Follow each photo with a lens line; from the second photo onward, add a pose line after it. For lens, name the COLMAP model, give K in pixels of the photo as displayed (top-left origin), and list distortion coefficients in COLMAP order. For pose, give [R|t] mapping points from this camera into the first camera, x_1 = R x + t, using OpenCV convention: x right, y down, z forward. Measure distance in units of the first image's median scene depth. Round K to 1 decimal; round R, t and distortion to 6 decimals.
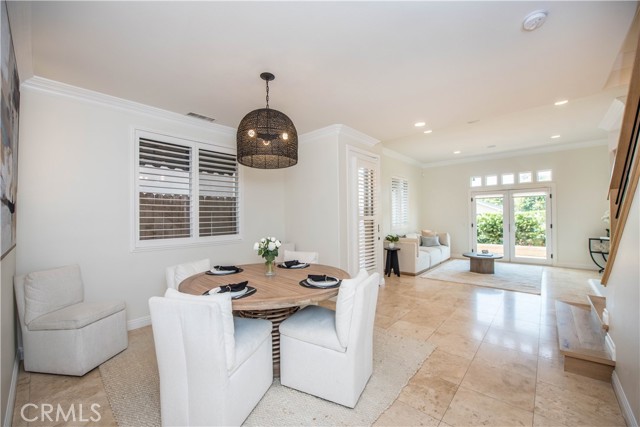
lens RADIAL K [[255.0, 0, 318.3], [0, 255.0, 216.1], [0, 0, 1]] dist [-0.020933, -0.000876]
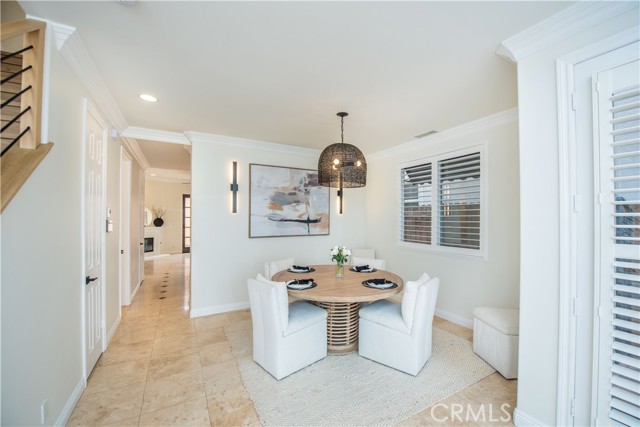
lens RADIAL K [[255.0, 0, 319.2], [0, 255.0, 215.7], [0, 0, 1]] dist [-0.020933, -0.000876]
pose [[-0.330840, -0.003033, -0.943682, 0.719992], [0.002033, 0.999990, -0.003927, -0.041483], [0.943685, -0.003217, -0.330830, 0.940316]]
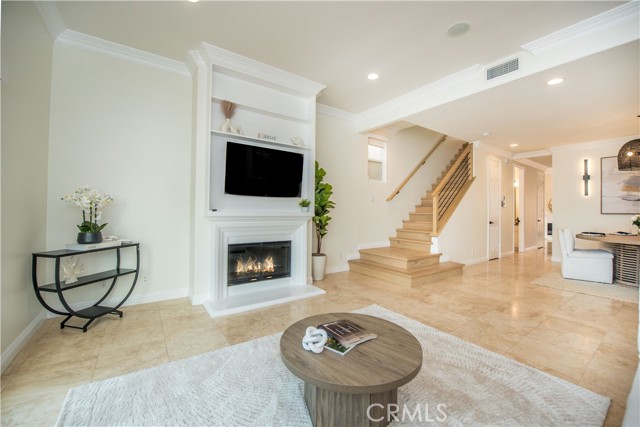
lens RADIAL K [[255.0, 0, 320.6], [0, 255.0, 212.4], [0, 0, 1]] dist [-0.020933, -0.000876]
pose [[-0.973196, -0.009435, 0.229785, 1.078356], [-0.009152, 0.999955, 0.002296, 0.069738], [-0.229796, 0.000132, -0.973239, 2.246284]]
